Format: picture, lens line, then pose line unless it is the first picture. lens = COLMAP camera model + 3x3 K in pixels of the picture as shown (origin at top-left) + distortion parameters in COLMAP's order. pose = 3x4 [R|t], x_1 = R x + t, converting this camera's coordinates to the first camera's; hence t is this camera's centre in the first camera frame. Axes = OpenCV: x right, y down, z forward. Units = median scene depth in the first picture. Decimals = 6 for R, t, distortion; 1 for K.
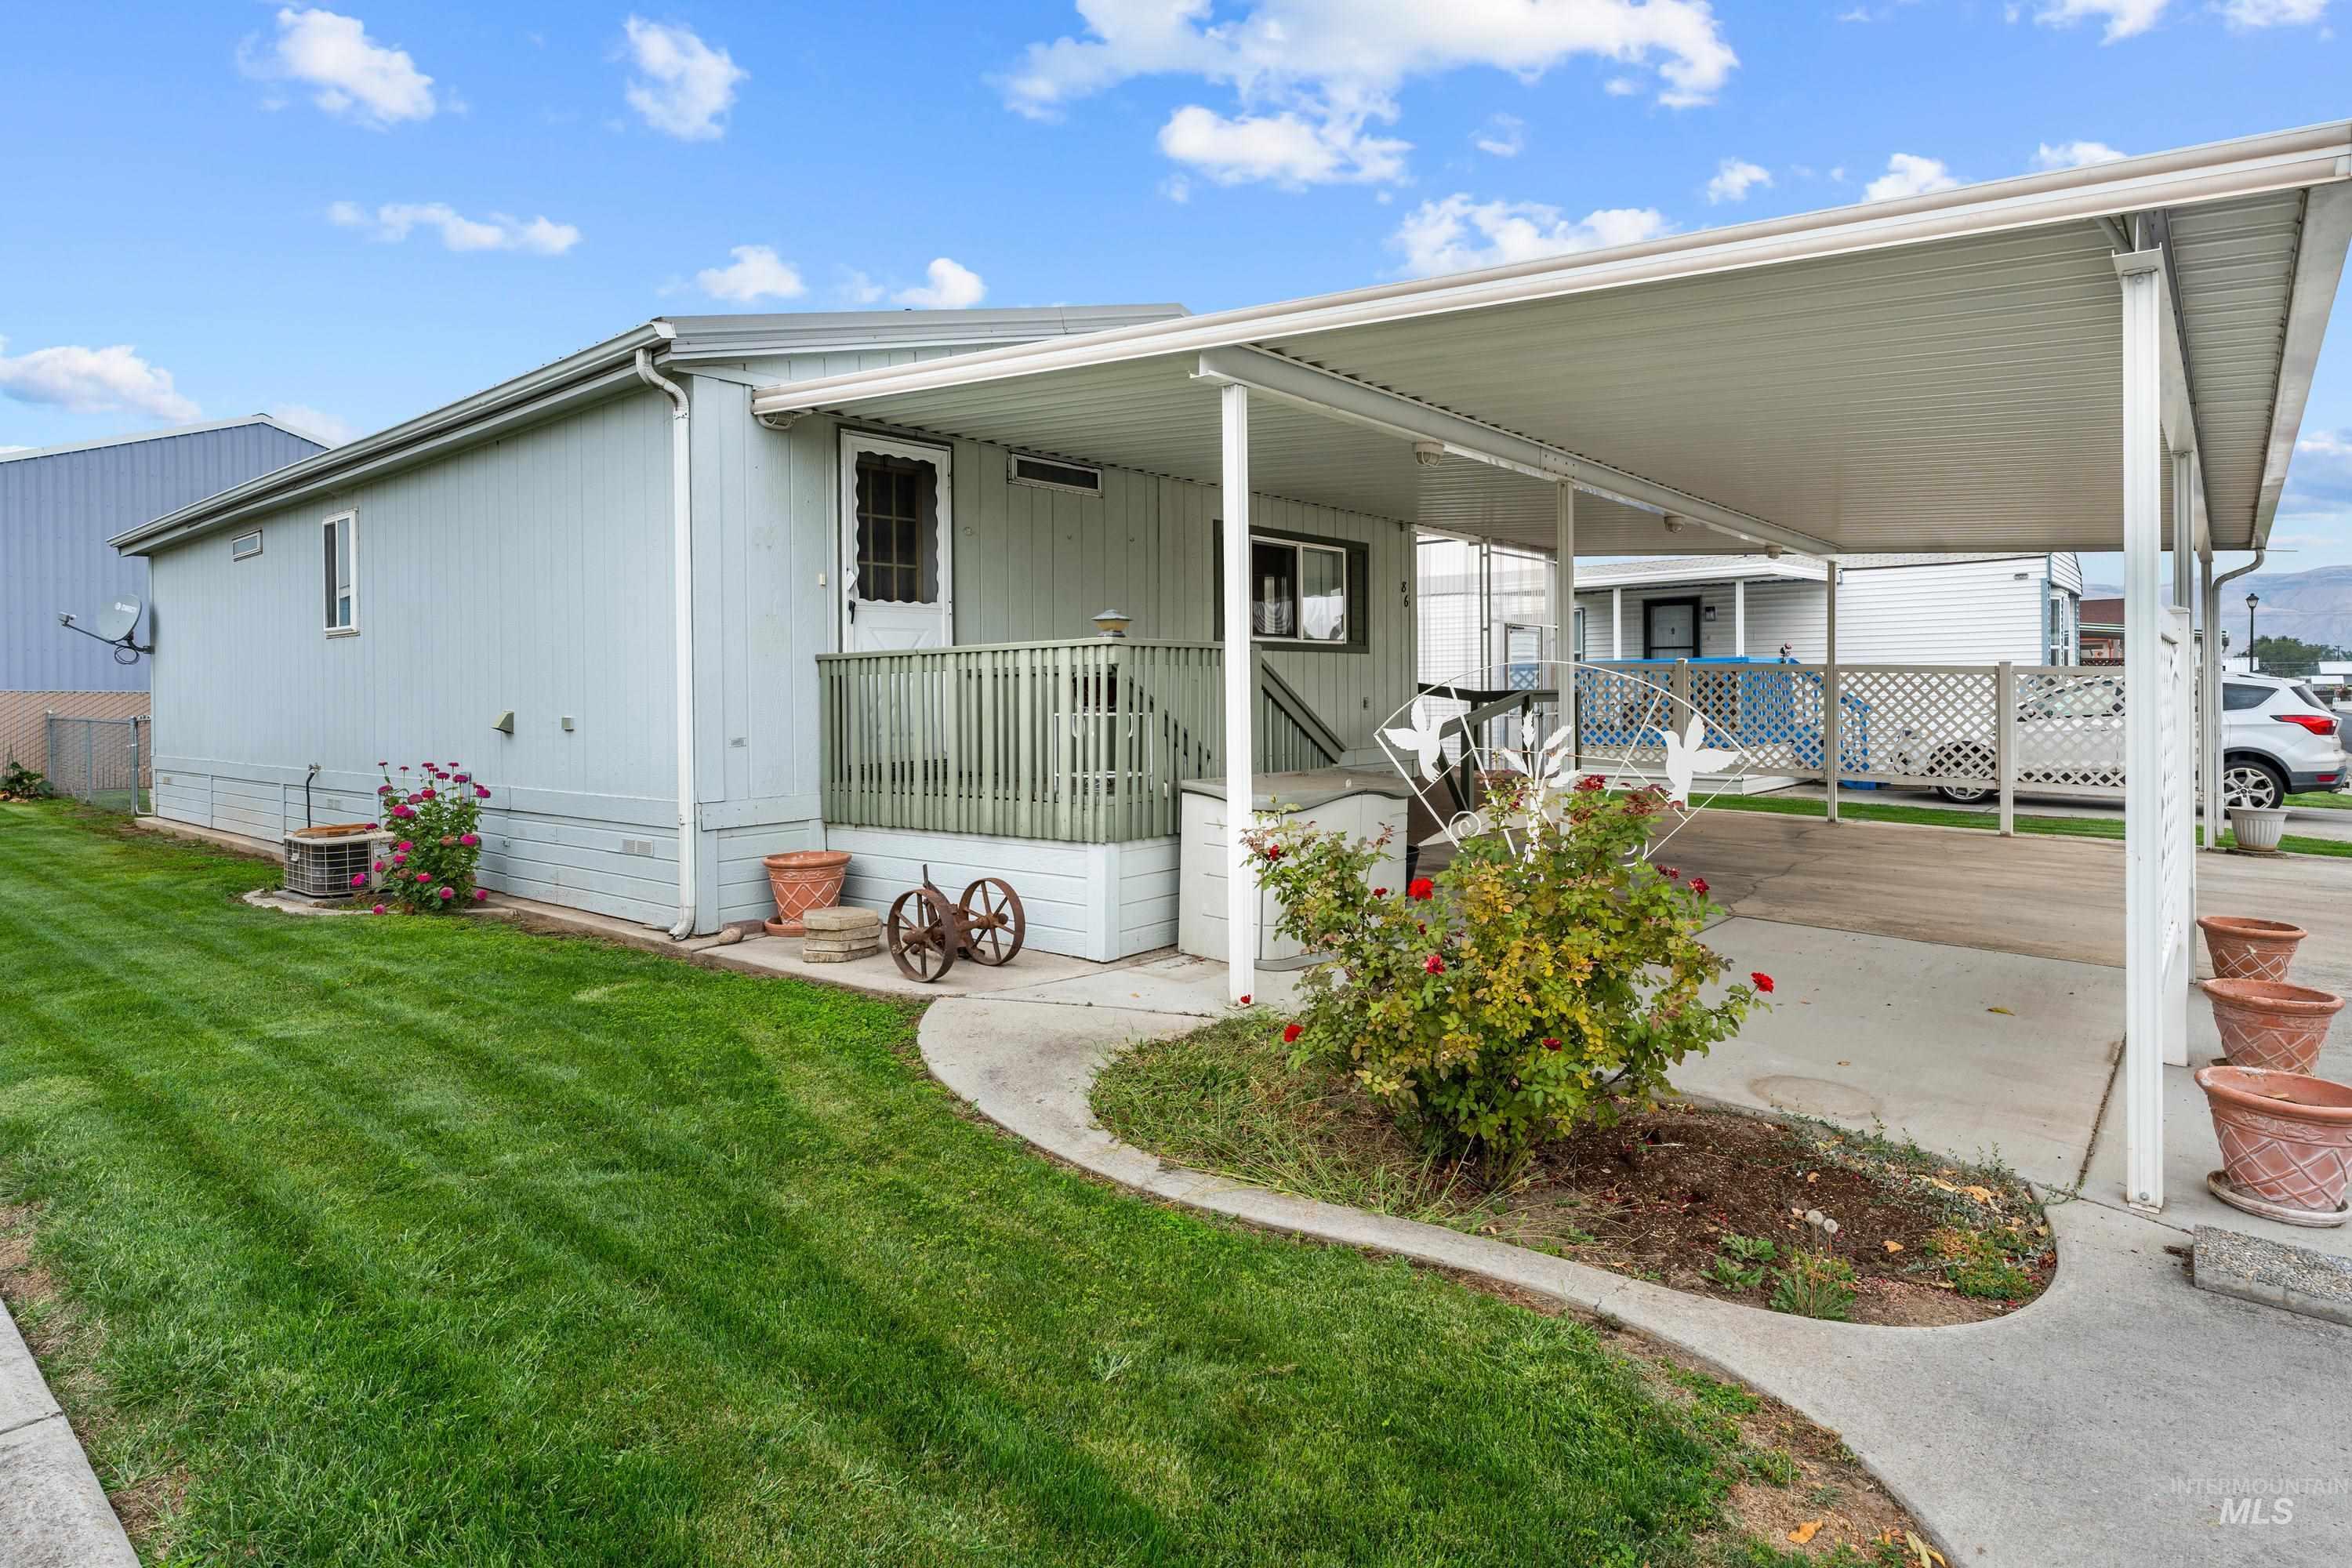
lens RADIAL K [[1256.0, 0, 1205.0], [0, 1256.0, 686.9], [0, 0, 1]] dist [-0.006023, -0.000653]
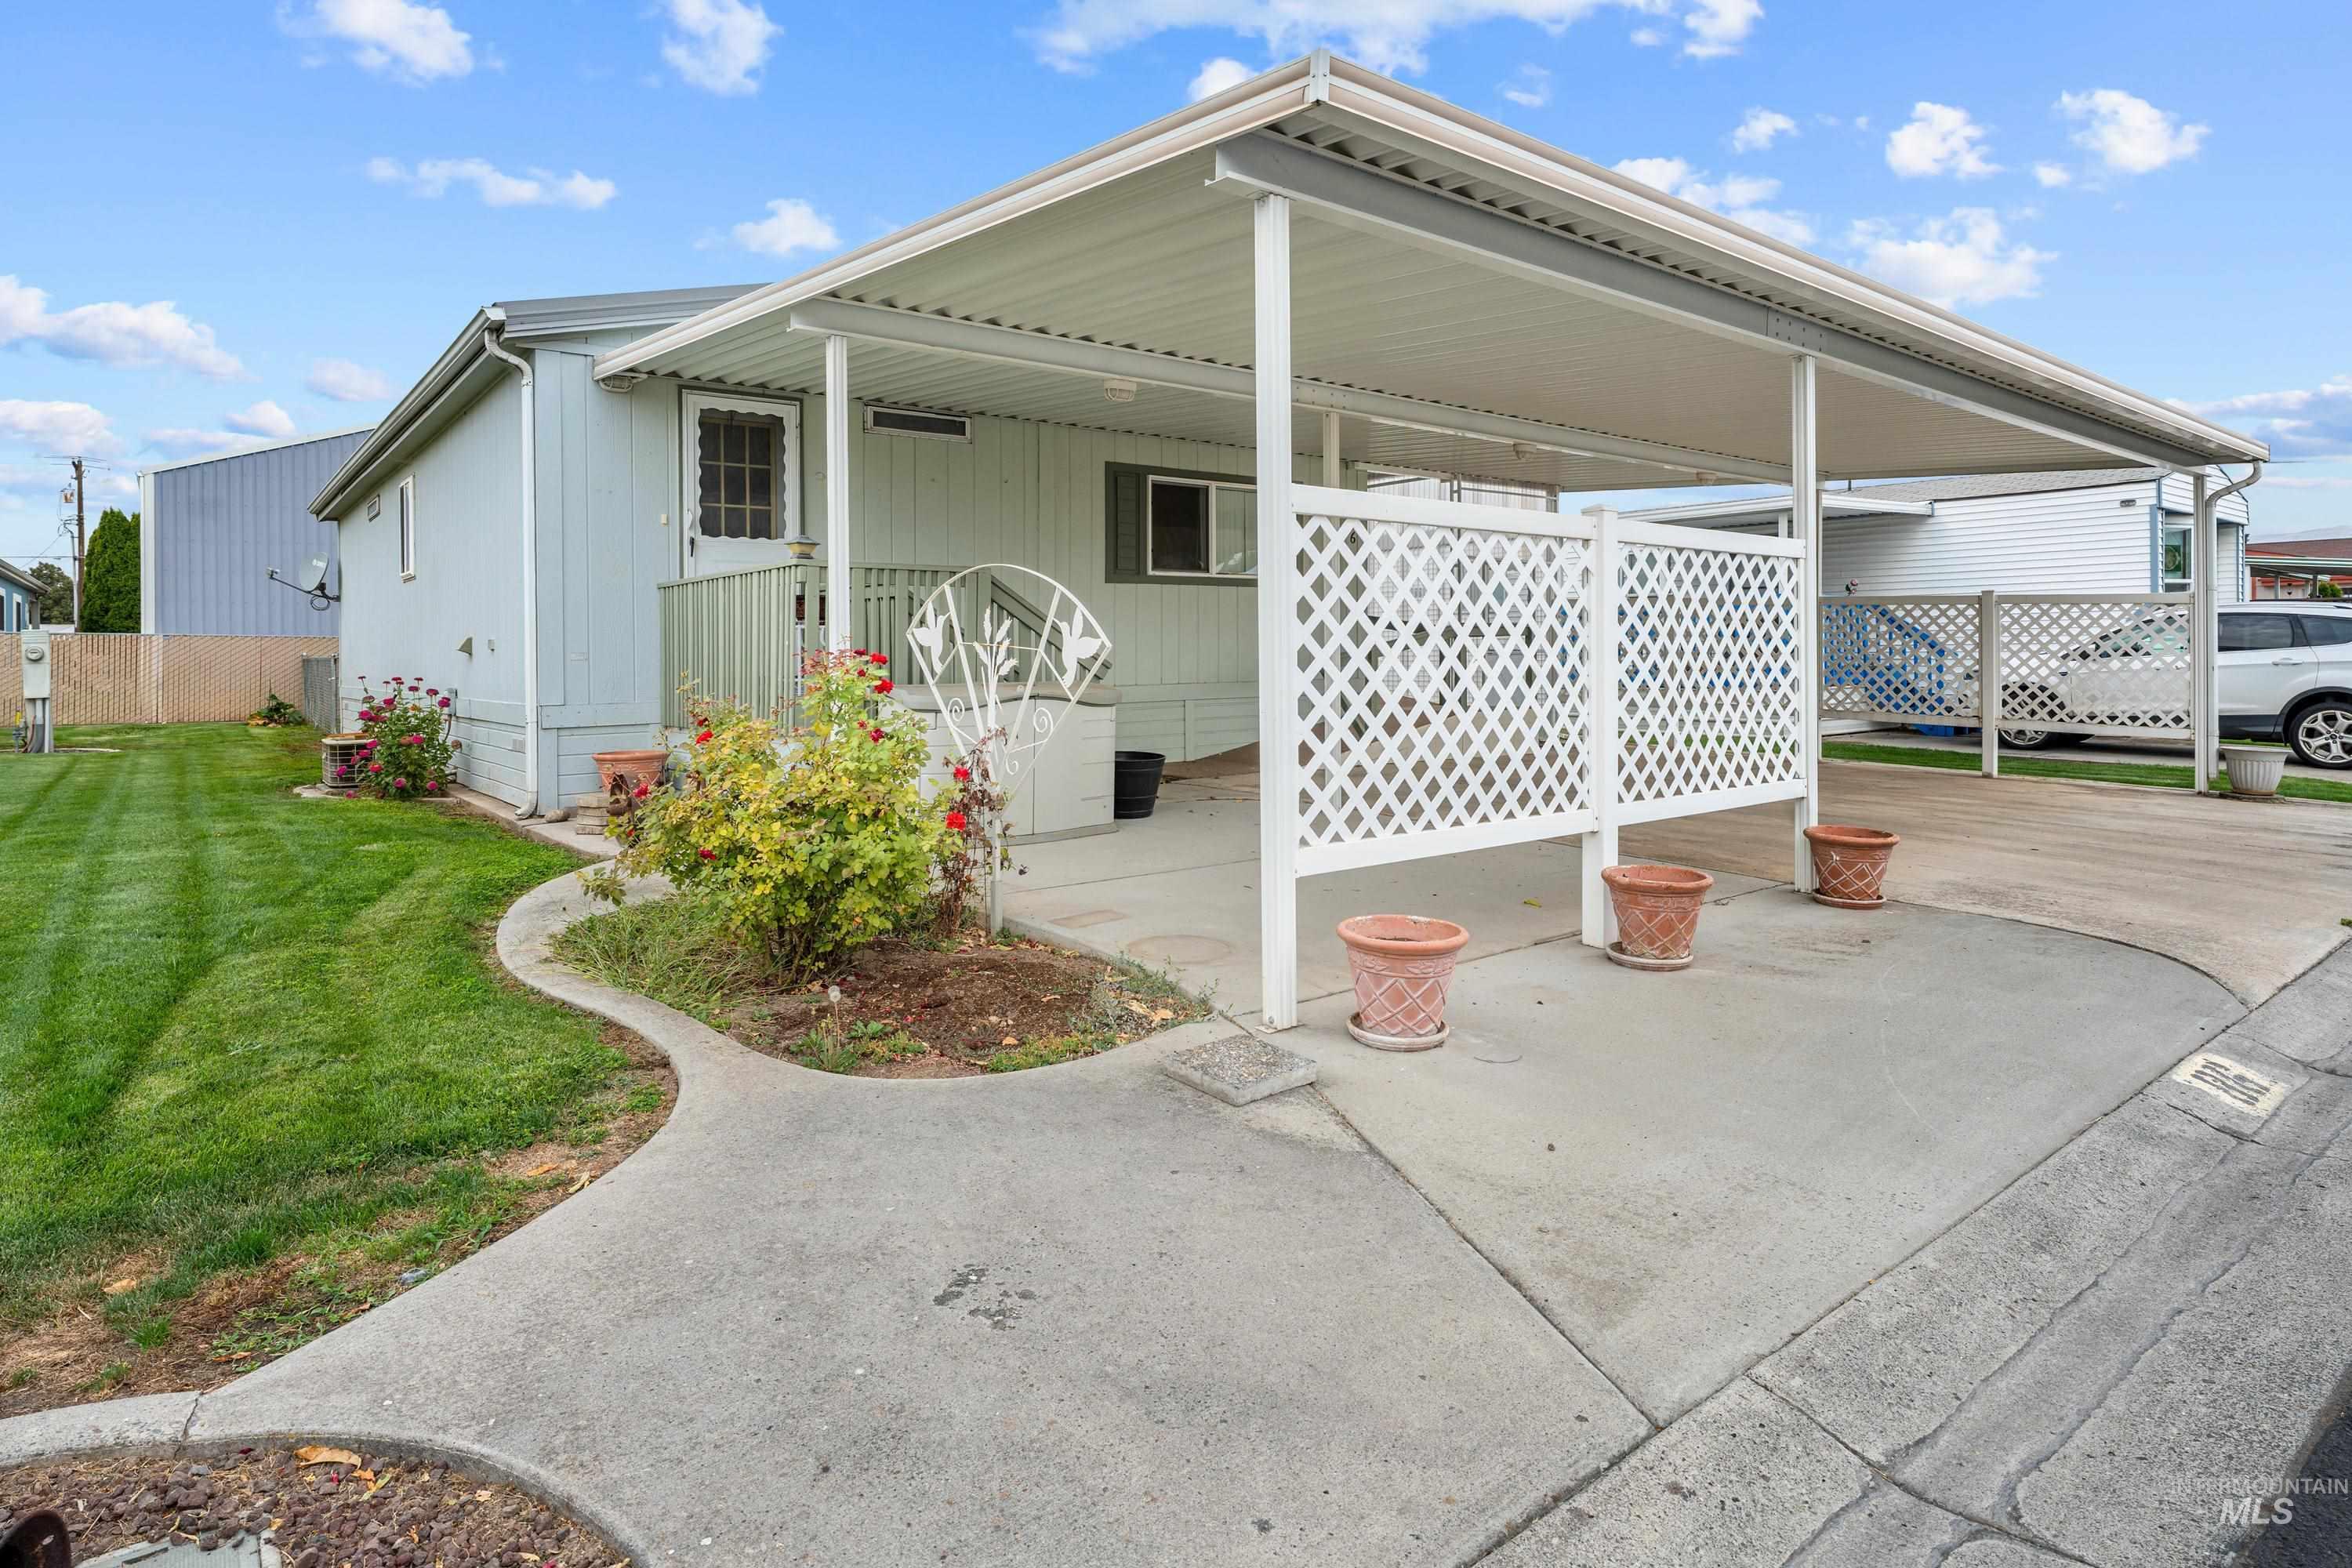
lens RADIAL K [[1256.0, 0, 1213.3], [0, 1256.0, 653.2], [0, 0, 1]] dist [-0.006023, -0.000653]
pose [[0.982088, -0.000428, -0.188423, 0.325329], [0.001809, 0.999973, 0.007156, 0.024896], [0.188415, -0.007369, 0.982062, -0.041071]]
